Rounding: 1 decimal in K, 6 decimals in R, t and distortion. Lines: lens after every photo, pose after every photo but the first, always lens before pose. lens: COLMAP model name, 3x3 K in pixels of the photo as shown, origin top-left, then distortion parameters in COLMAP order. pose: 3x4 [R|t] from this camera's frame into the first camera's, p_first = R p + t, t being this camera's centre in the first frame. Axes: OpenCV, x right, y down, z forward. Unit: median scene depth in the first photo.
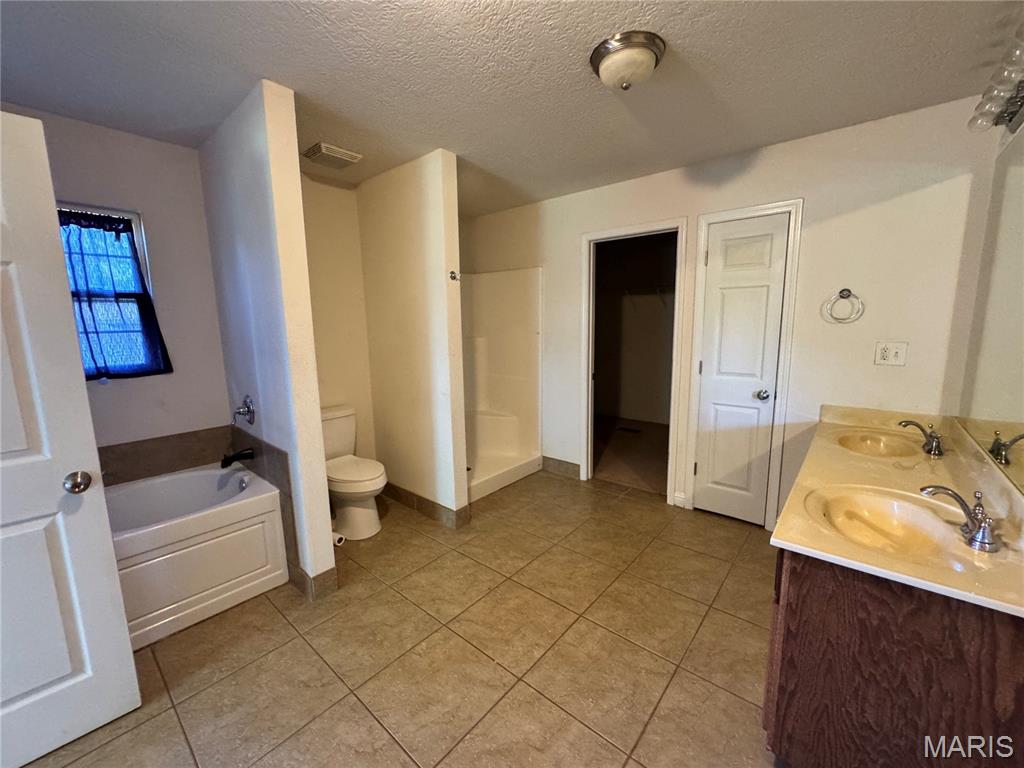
lens RADIAL K [[408.2, 0, 512.2], [0, 408.2, 385.2], [0, 0, 1]] dist [-0.011515, 0.000466]
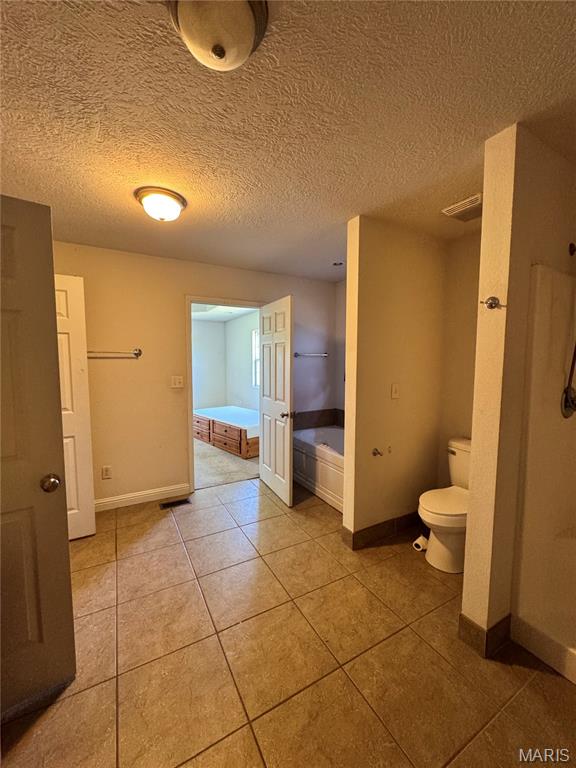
lens RADIAL K [[306.2, 0, 288.5], [0, 306.2, 384.3], [0, 0, 1]] dist [-0.011515, 0.000466]
pose [[-0.347719, 0.090646, -0.933207, 0.594134], [-0.141199, 0.978902, 0.147697, -0.188236], [0.926906, 0.183125, -0.327584, 1.048021]]
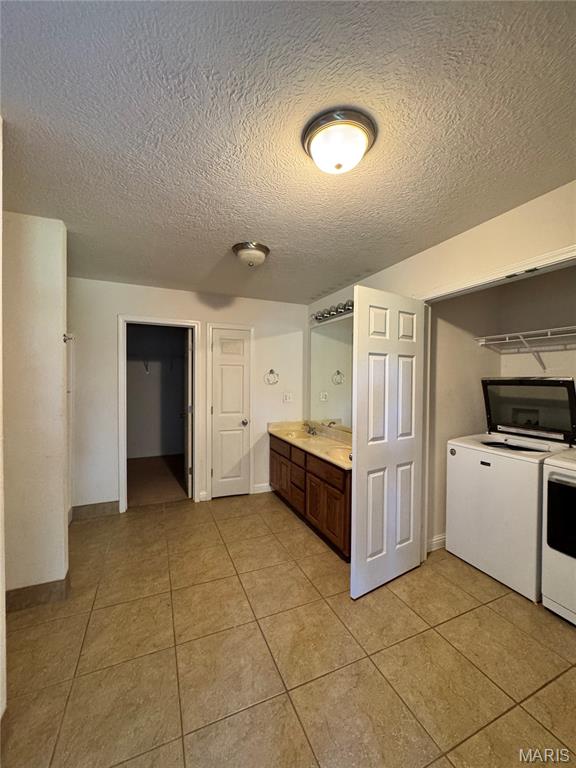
lens RADIAL K [[306.2, 0, 288.8], [0, 306.2, 384.2], [0, 0, 1]] dist [-0.011515, 0.000466]
pose [[0.434844, 0.002180, 0.900503, -0.712729], [0.122682, 0.990530, -0.061640, -0.044251], [-0.892110, 0.137279, 0.430458, 0.215567]]
